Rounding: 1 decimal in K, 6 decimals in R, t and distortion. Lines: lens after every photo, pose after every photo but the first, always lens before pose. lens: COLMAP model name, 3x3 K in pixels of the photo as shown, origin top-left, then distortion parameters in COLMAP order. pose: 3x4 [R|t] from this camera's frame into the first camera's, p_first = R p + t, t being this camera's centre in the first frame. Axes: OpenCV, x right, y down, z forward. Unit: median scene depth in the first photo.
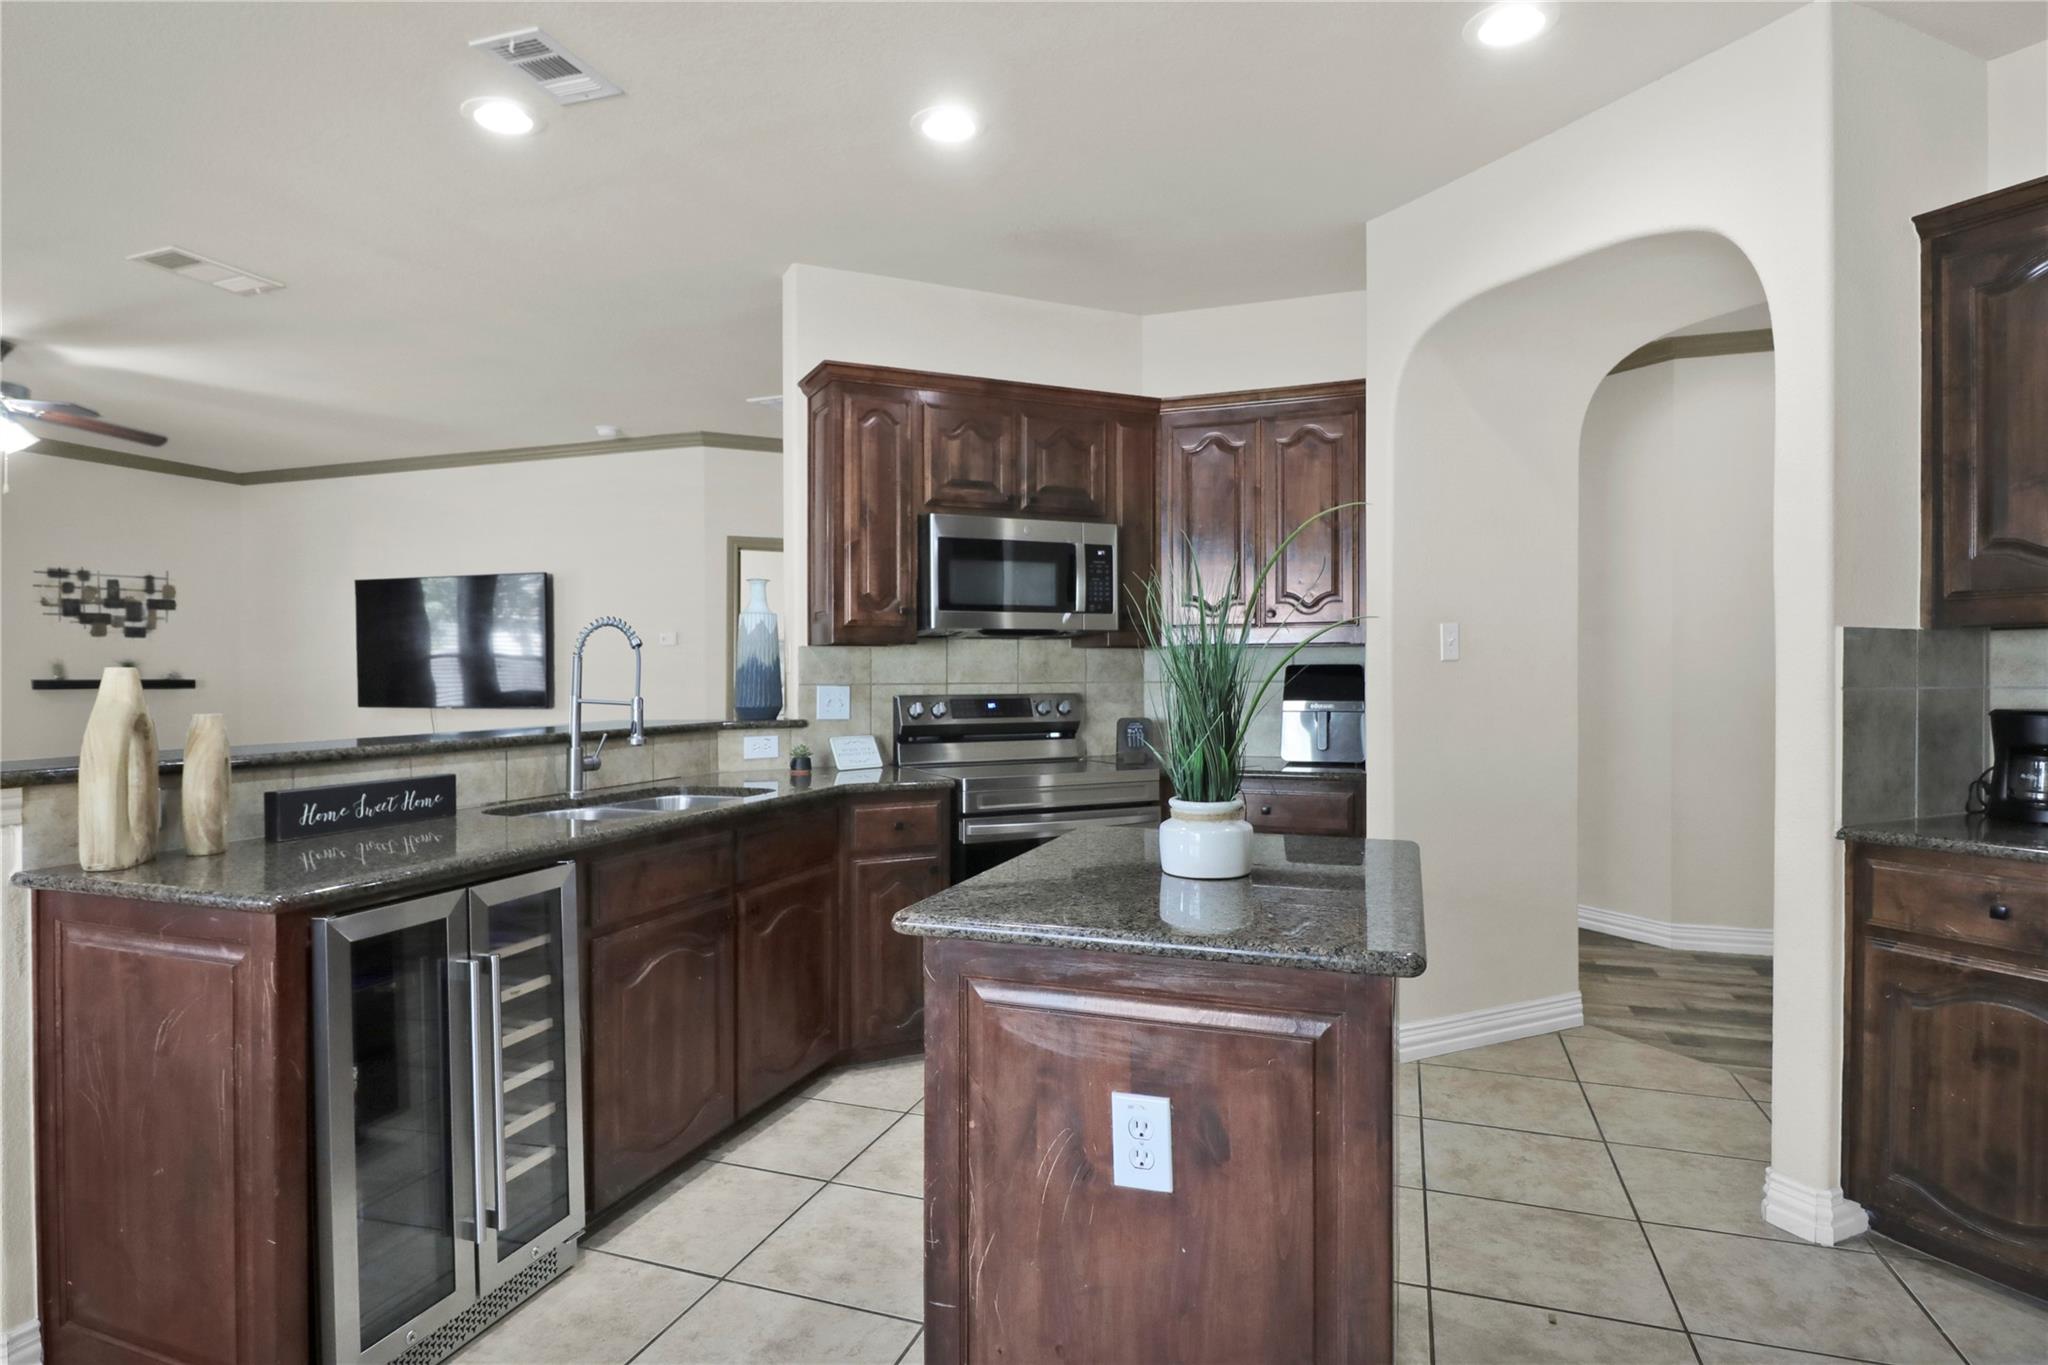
lens RADIAL K [[1103.2, 0, 1010.1], [0, 1103.2, 681.1], [0, 0, 1]] dist [-0.002375, -0.003420]
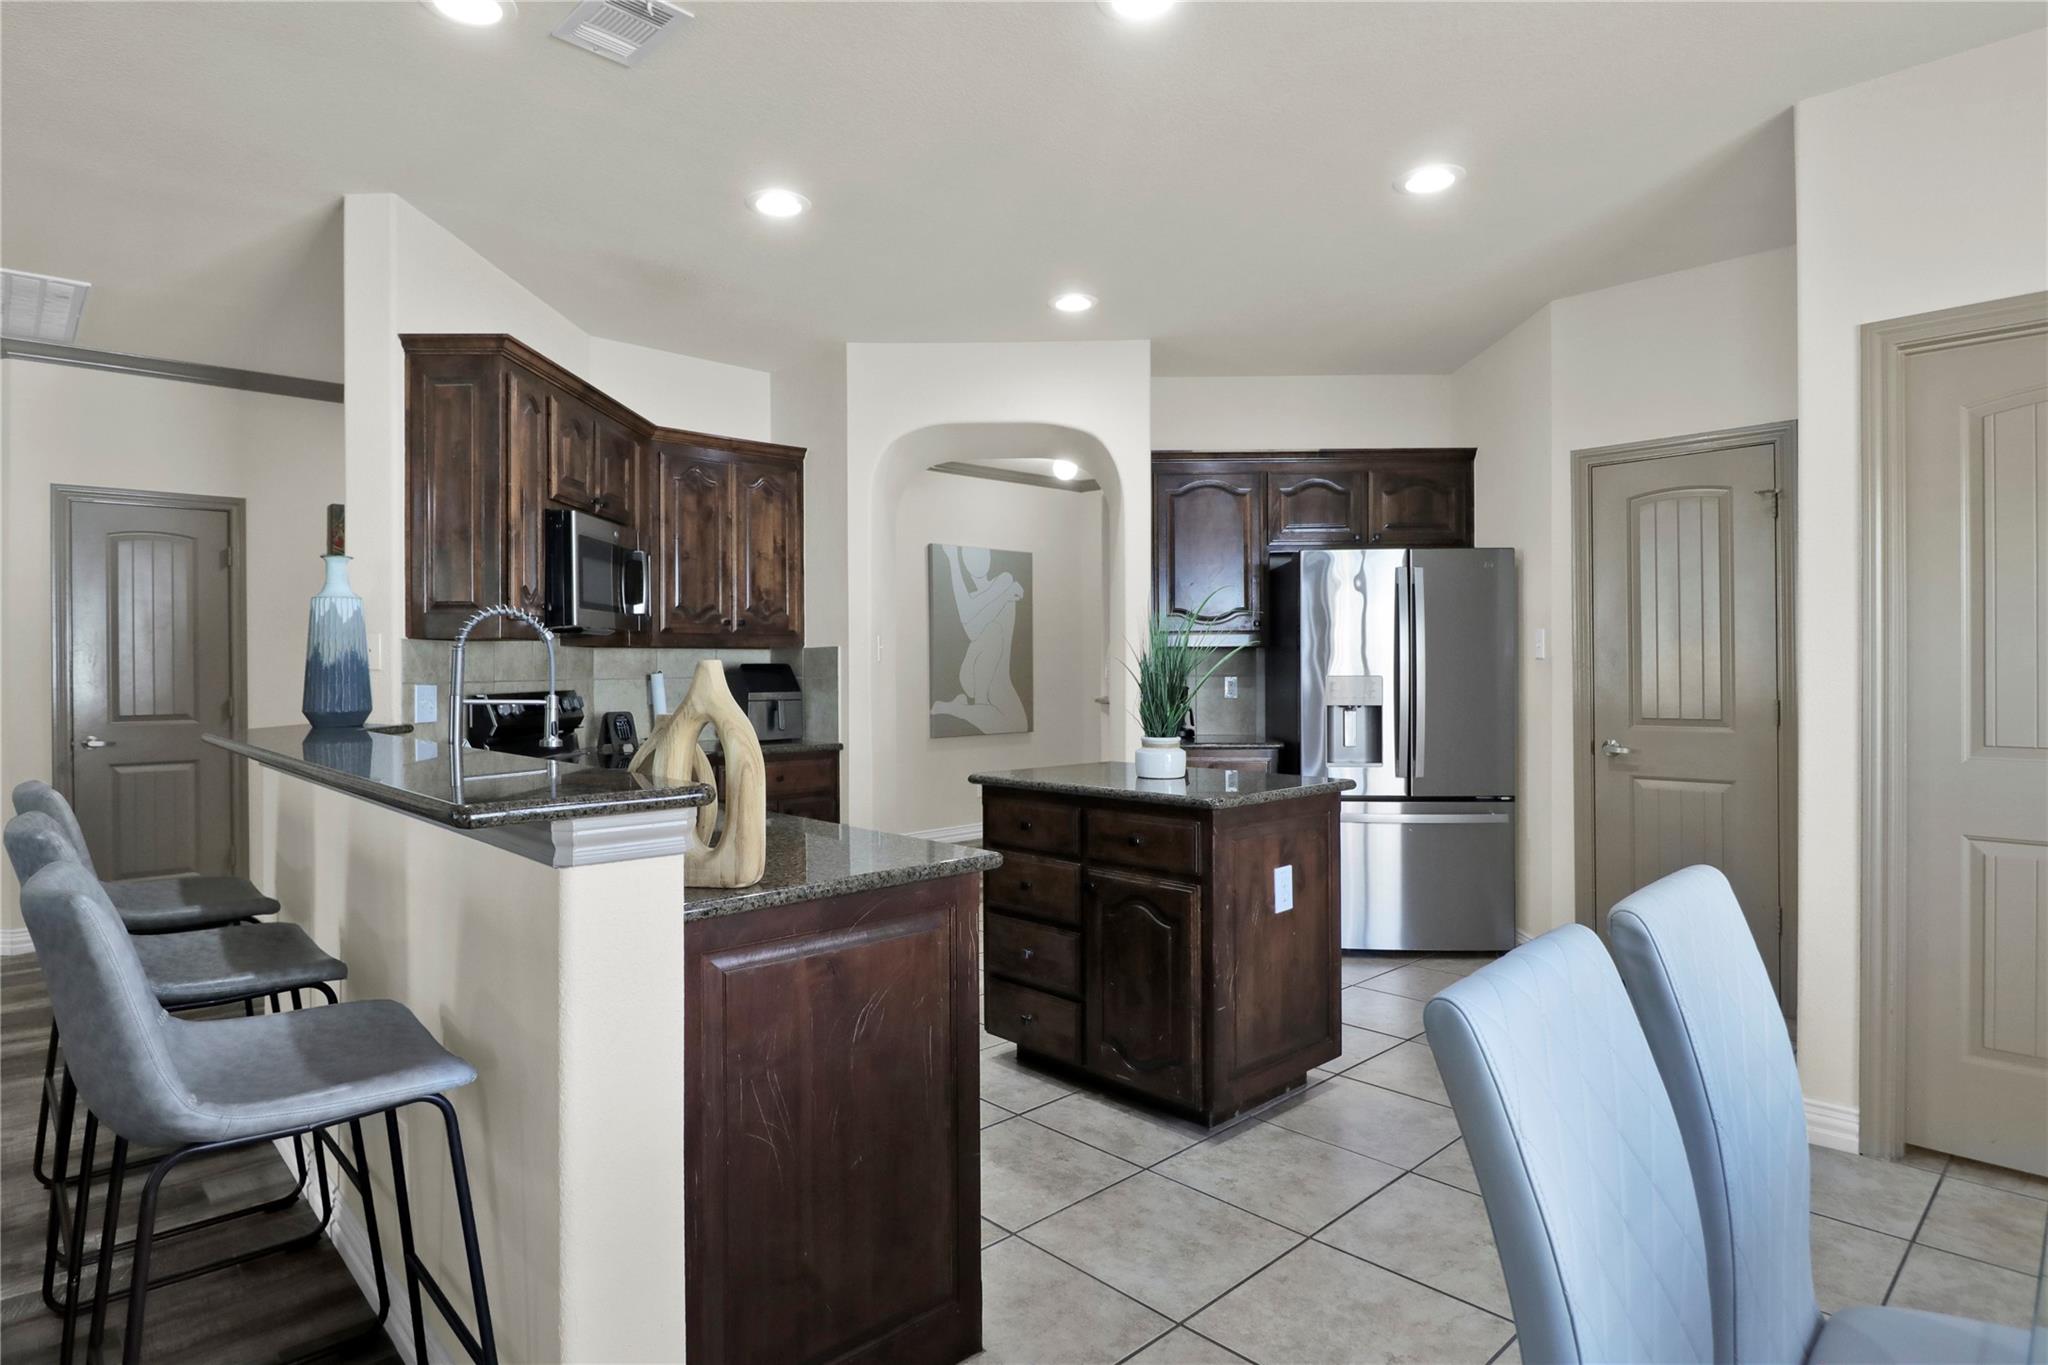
lens RADIAL K [[1103.2, 0, 1015.4], [0, 1103.2, 673.4], [0, 0, 1]] dist [-0.002375, -0.003420]
pose [[0.441547, -0.002226, 0.897235, -1.208895], [0.009713, 0.999950, -0.002299, 0.001951], [-0.897186, 0.009730, 0.441547, 0.313793]]
